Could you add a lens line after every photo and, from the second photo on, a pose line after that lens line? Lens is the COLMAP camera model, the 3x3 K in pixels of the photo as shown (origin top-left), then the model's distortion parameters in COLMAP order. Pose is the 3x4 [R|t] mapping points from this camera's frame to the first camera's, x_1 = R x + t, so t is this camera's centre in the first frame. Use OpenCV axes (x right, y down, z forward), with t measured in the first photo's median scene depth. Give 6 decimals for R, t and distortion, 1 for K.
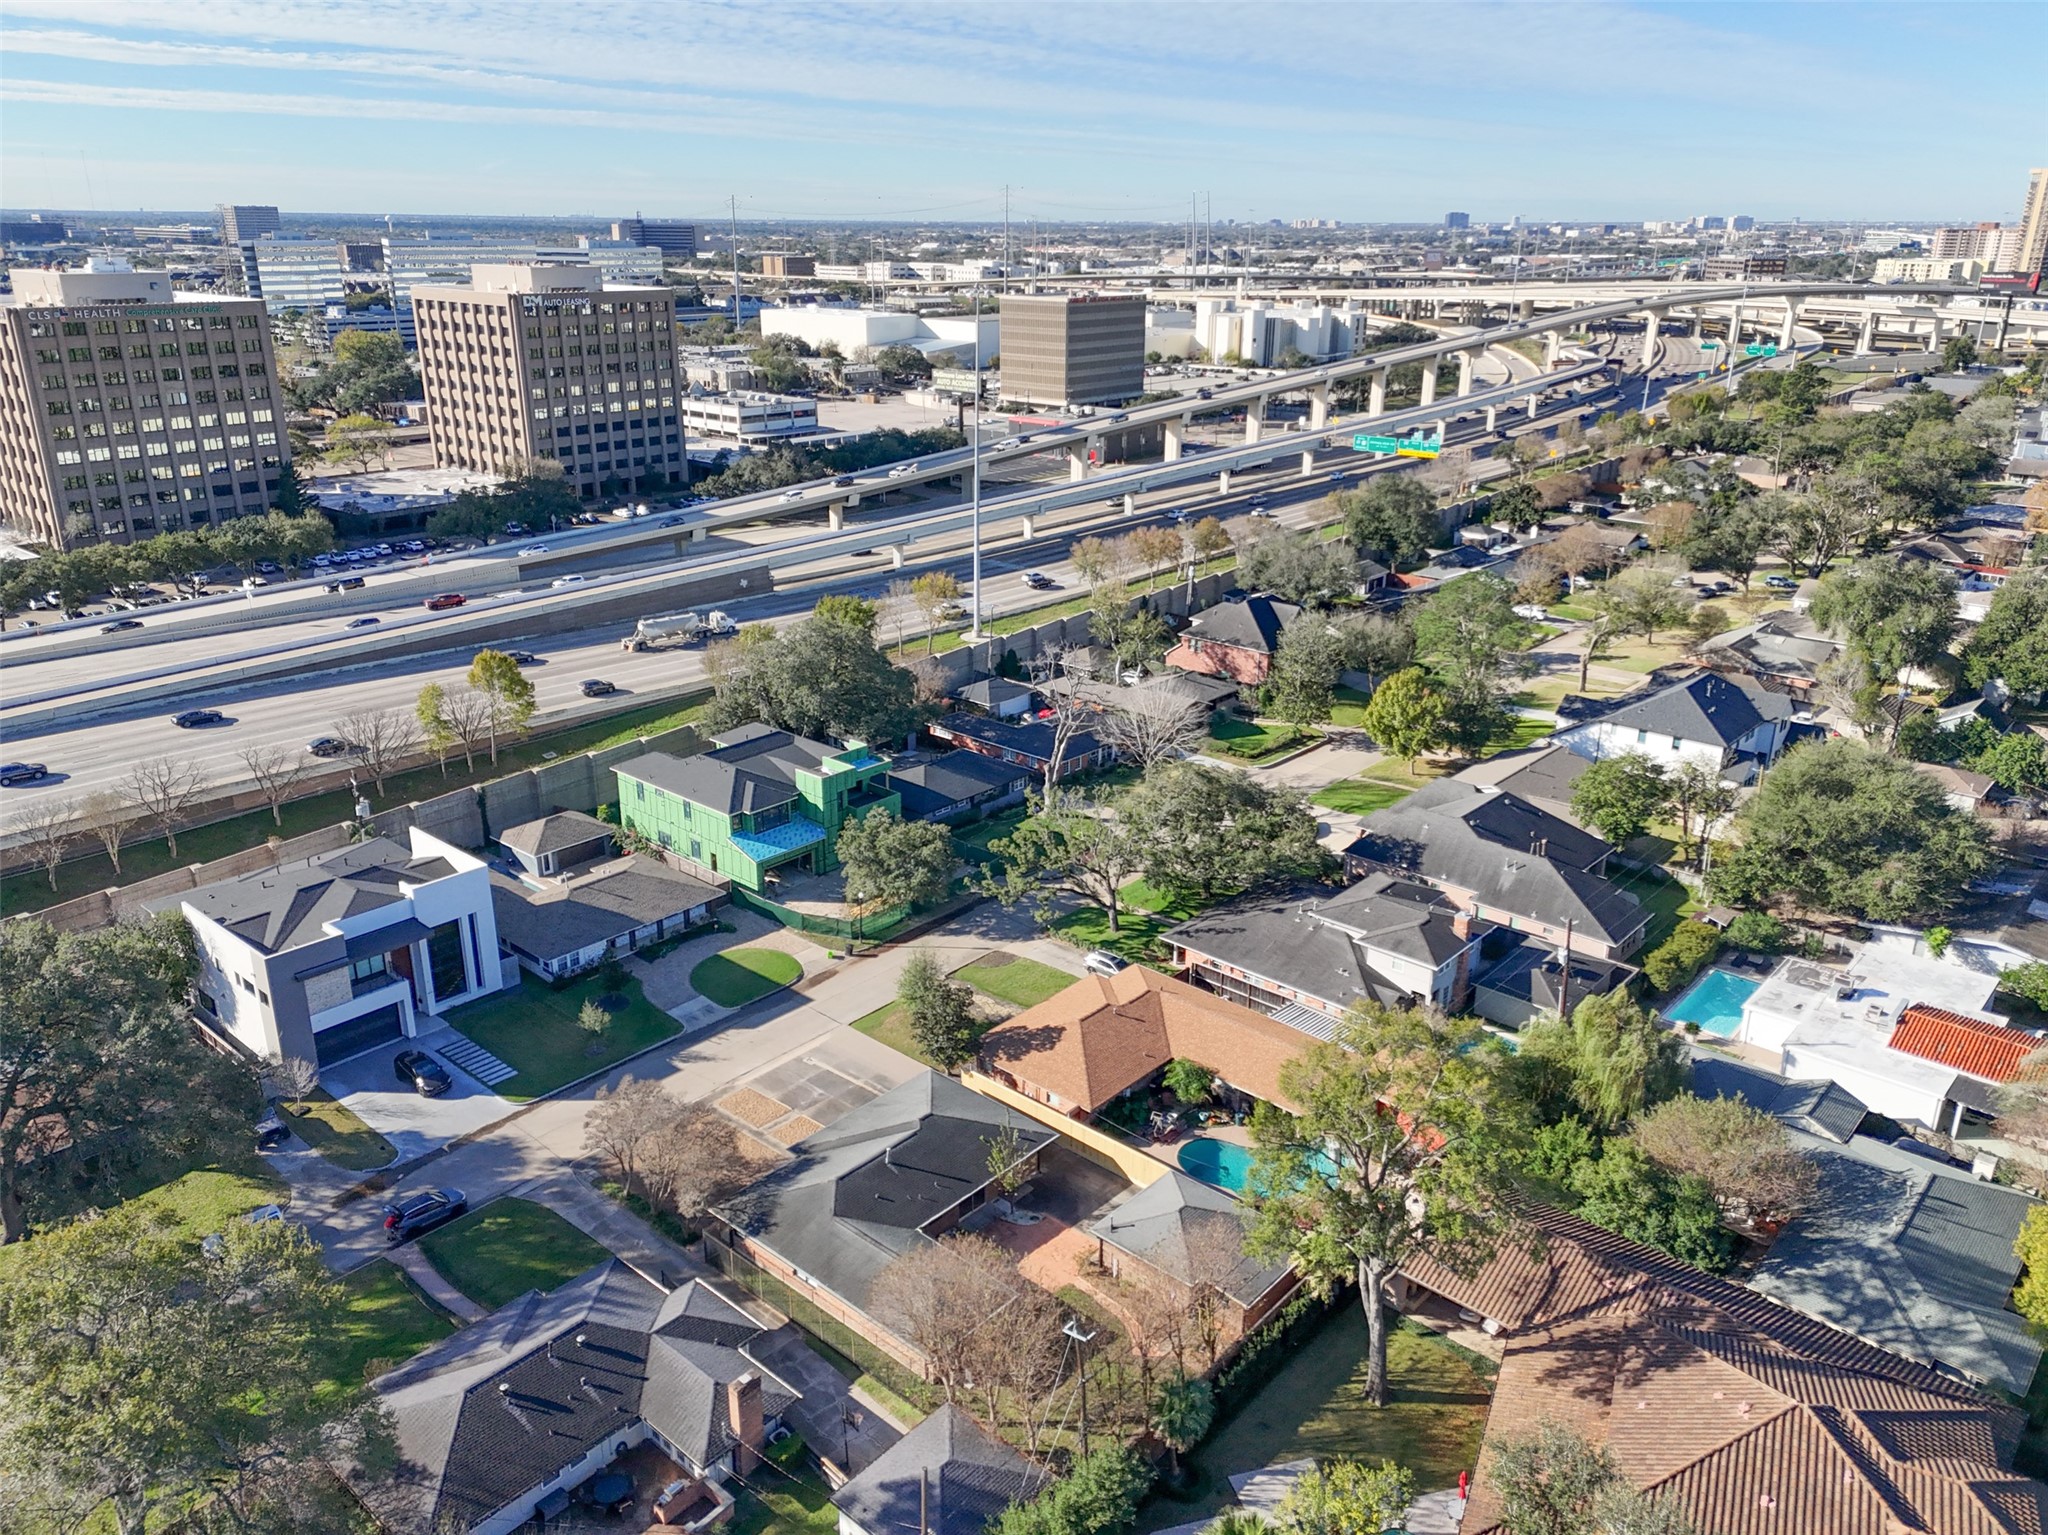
lens RADIAL K [[1495.6, 0, 1031.8], [0, 1495.6, 758.2], [0, 0, 1]] dist [0.084424, -0.079466]
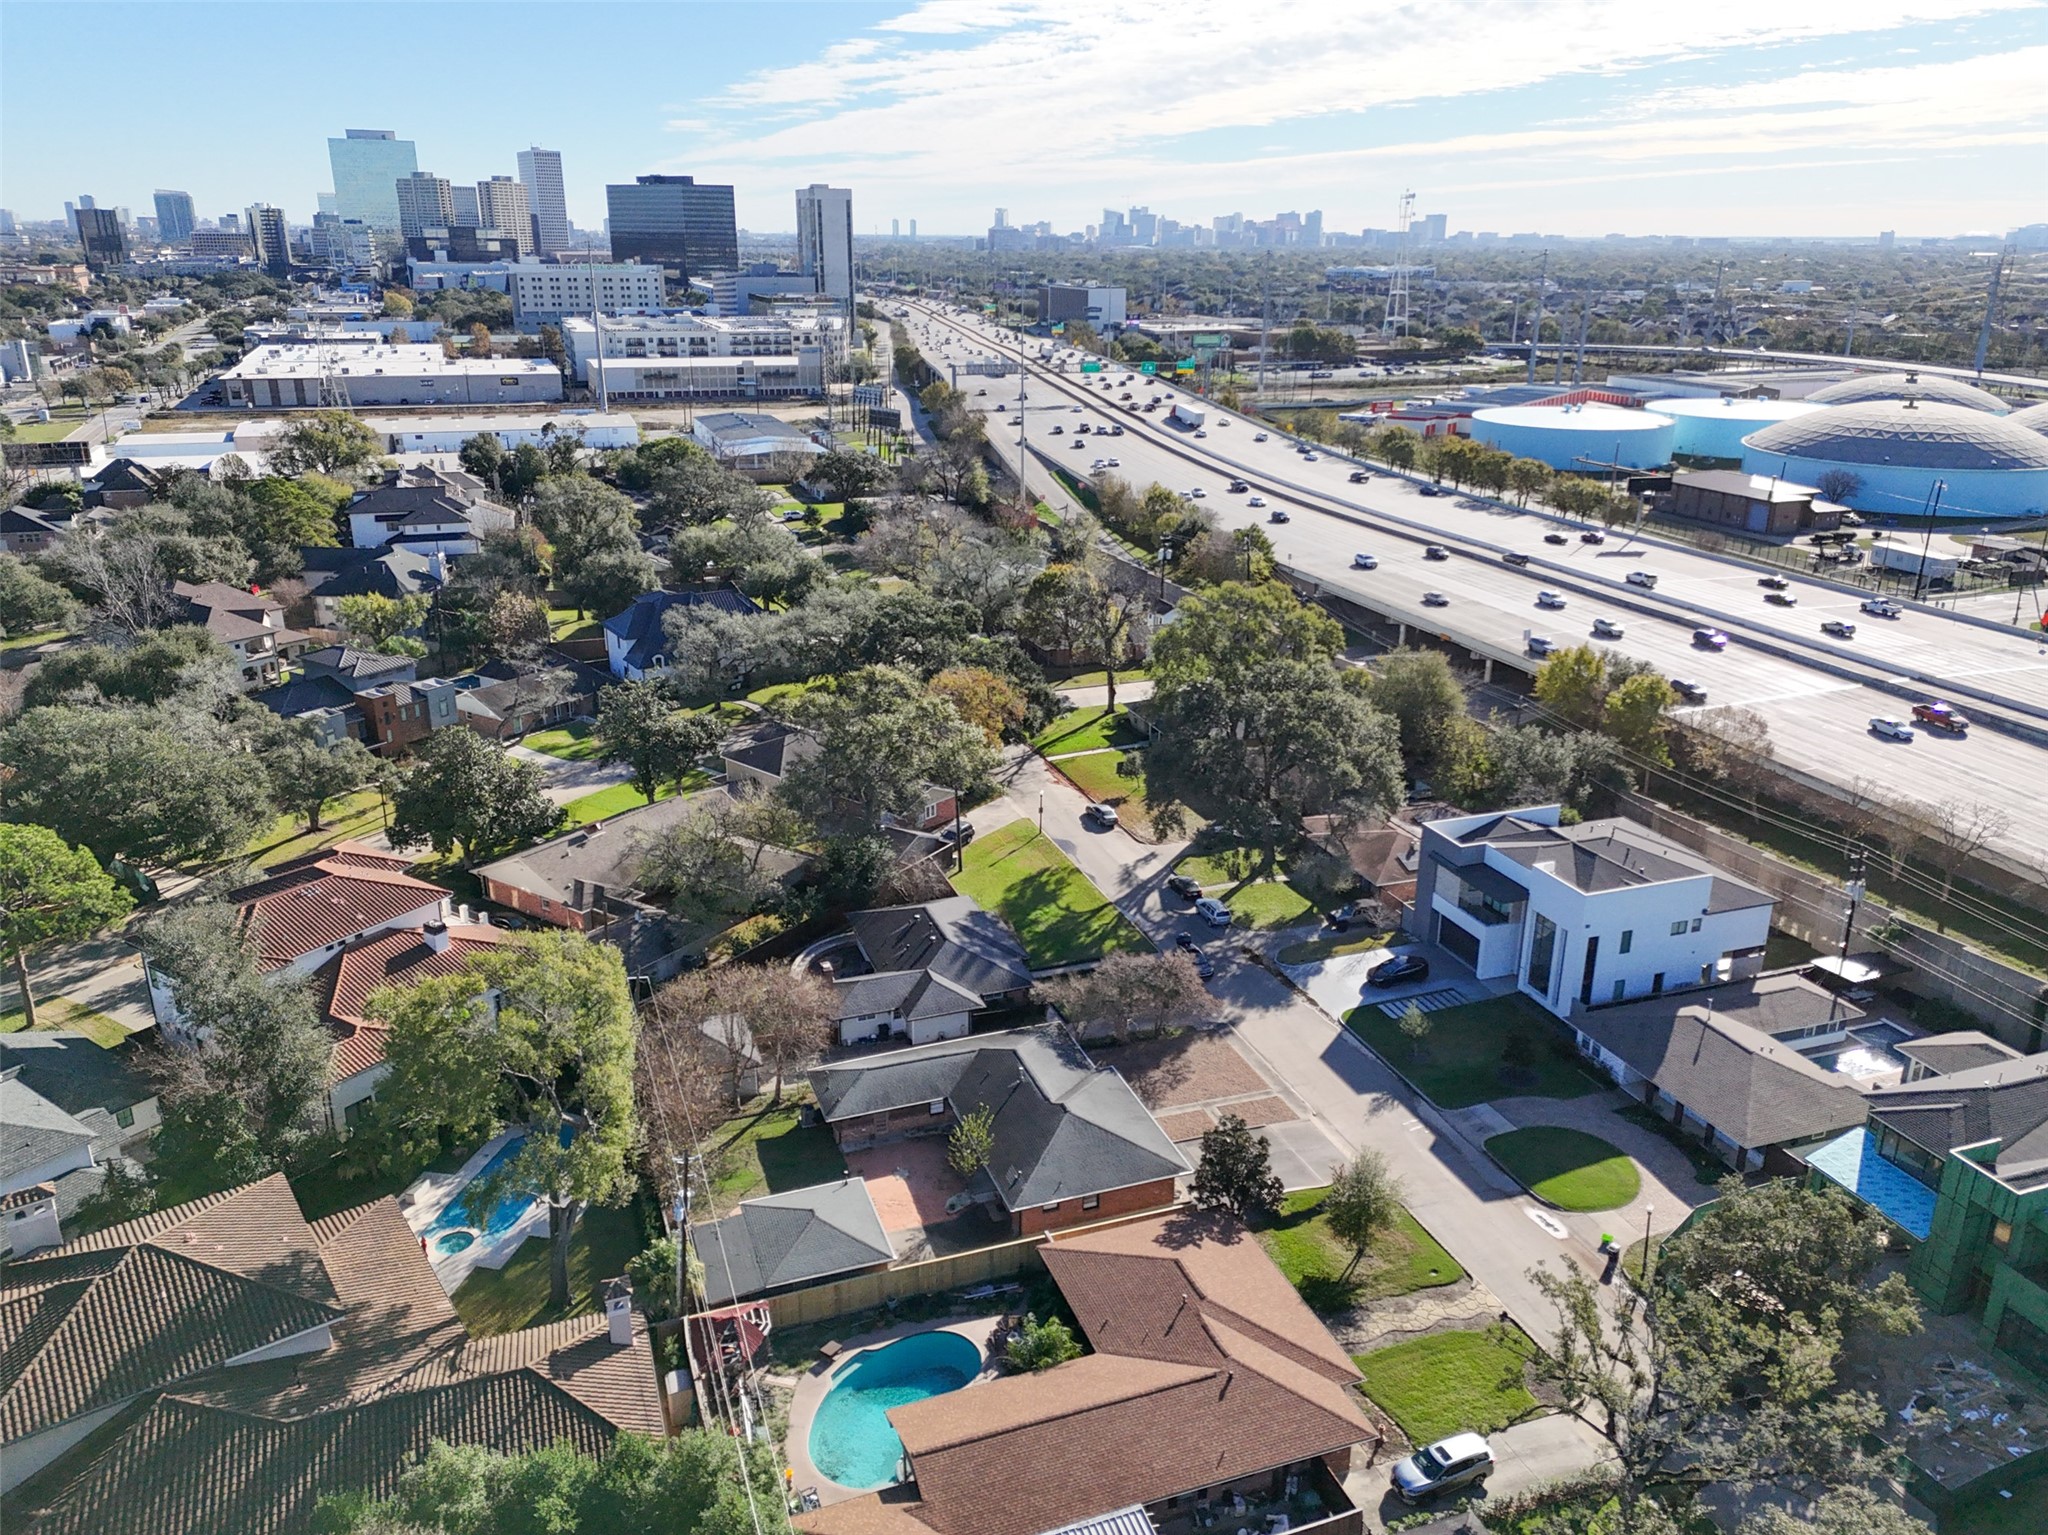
lens RADIAL K [[1495.6, 0, 1031.8], [0, 1495.6, 758.2], [0, 0, 1]] dist [0.084424, -0.079466]
pose [[-0.478586, 0.280699, -0.831964, 0.468883], [-0.305315, 0.835194, 0.457421, -0.269709], [0.823249, 0.472926, -0.314011, 0.787957]]
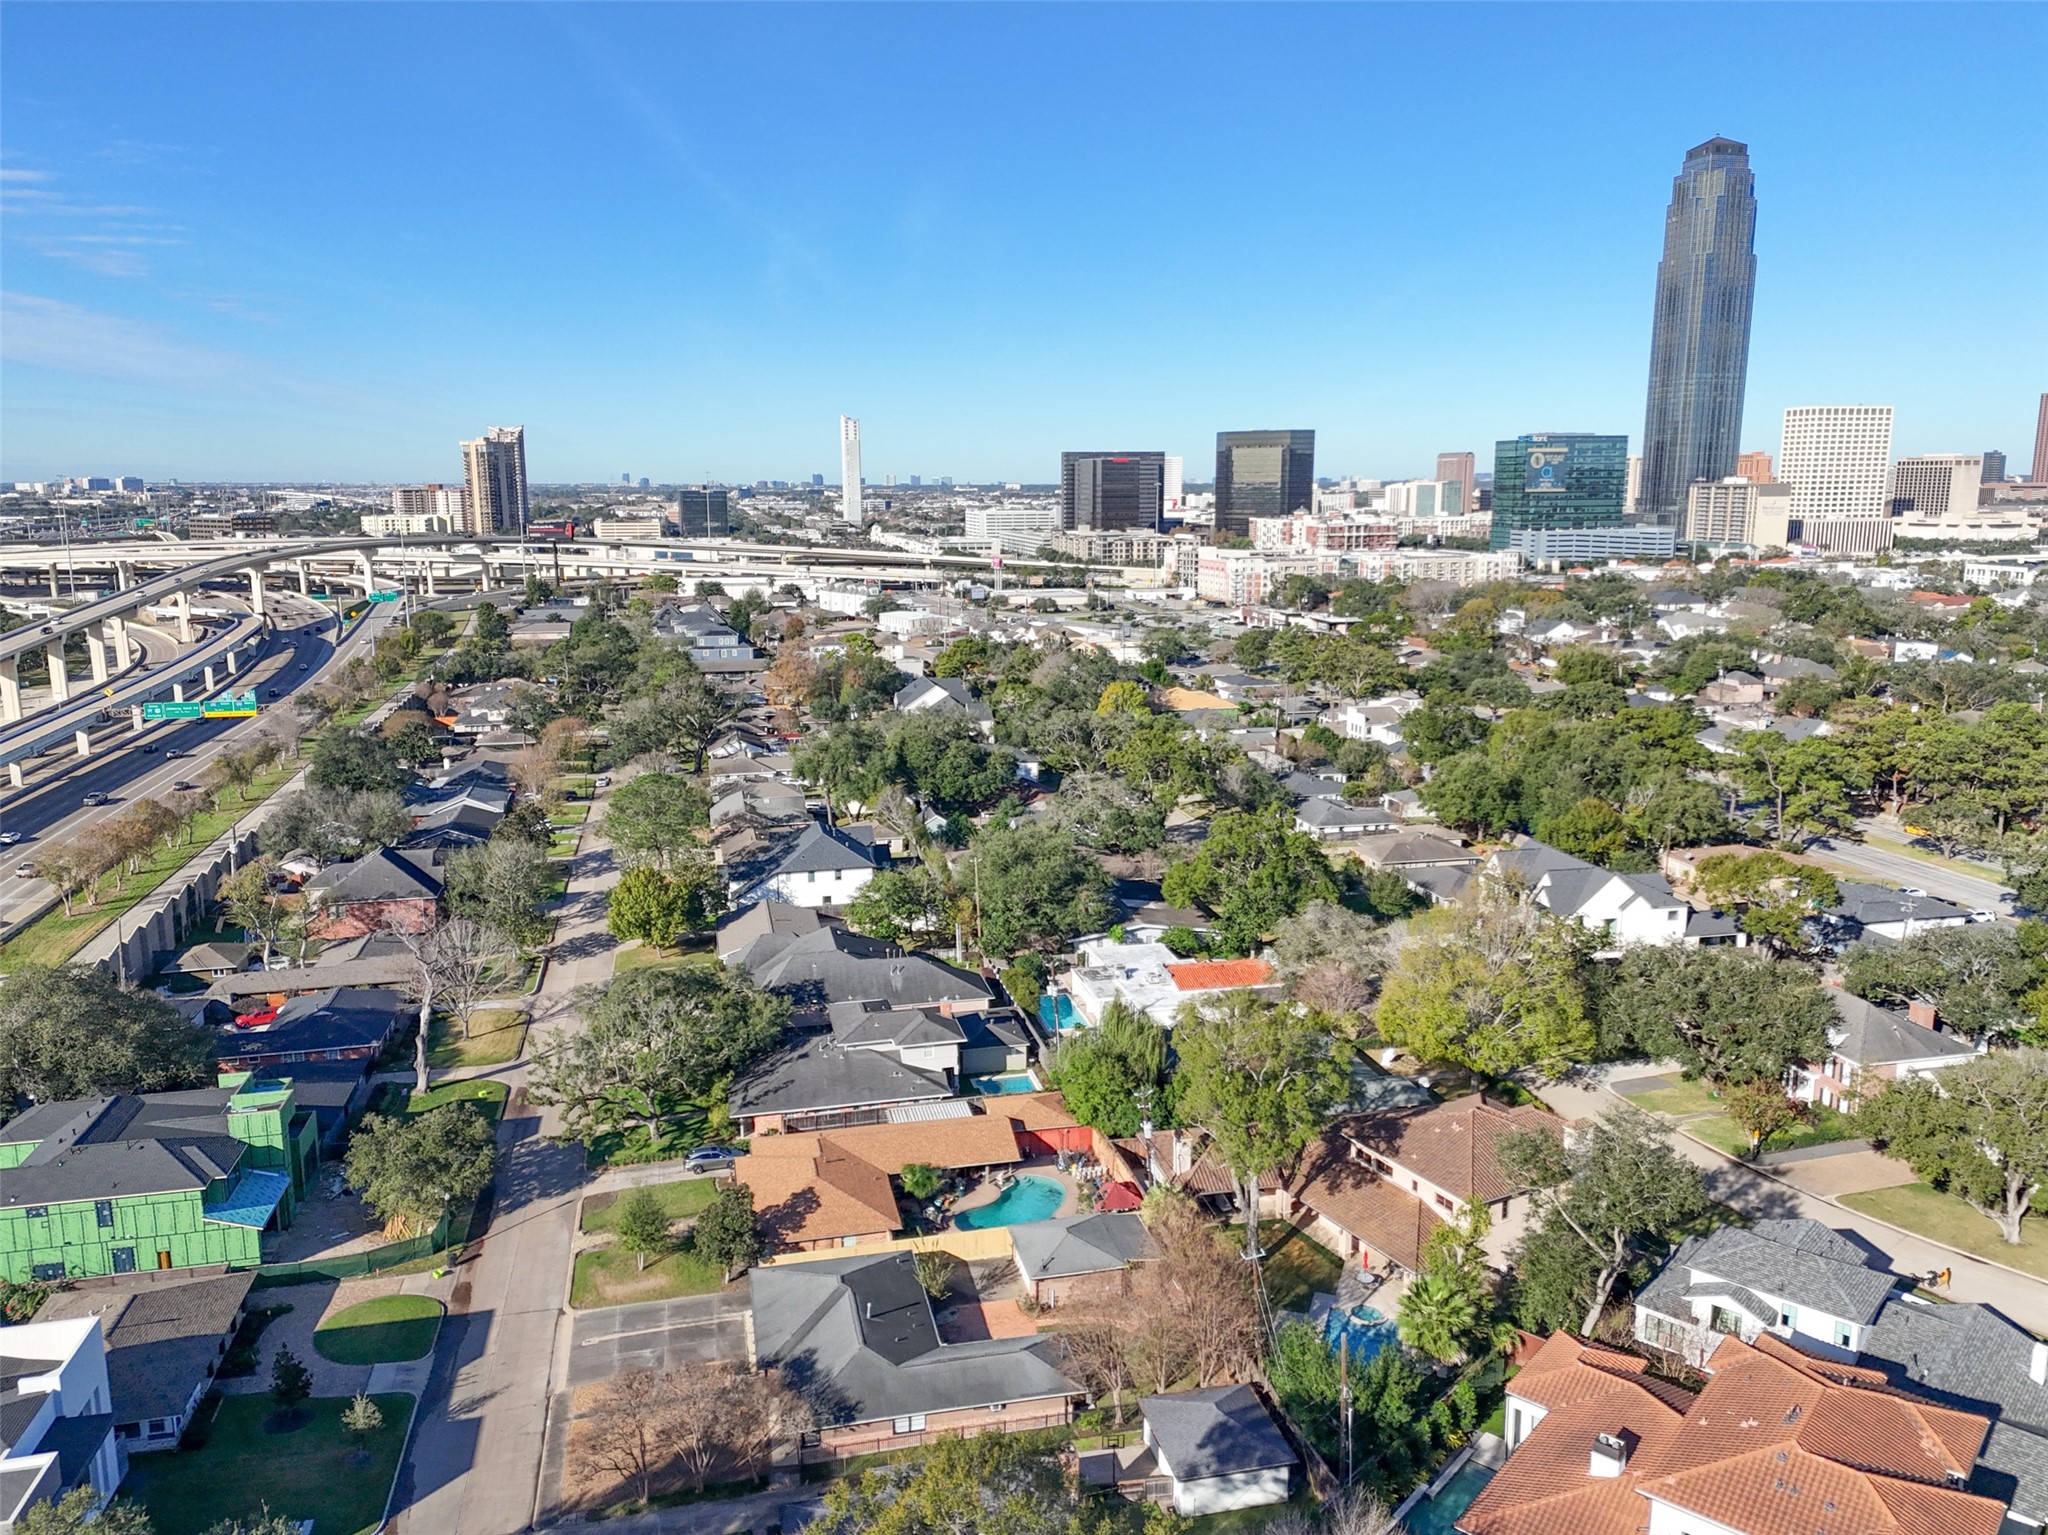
lens RADIAL K [[1495.6, 0, 1031.8], [0, 1495.6, 758.2], [0, 0, 1]] dist [0.084424, -0.079466]
pose [[0.578164, -0.155825, 0.800902, -0.531994], [0.280661, 0.959675, -0.015891, -0.042706], [-0.766130, 0.233970, 0.598584, 0.106682]]
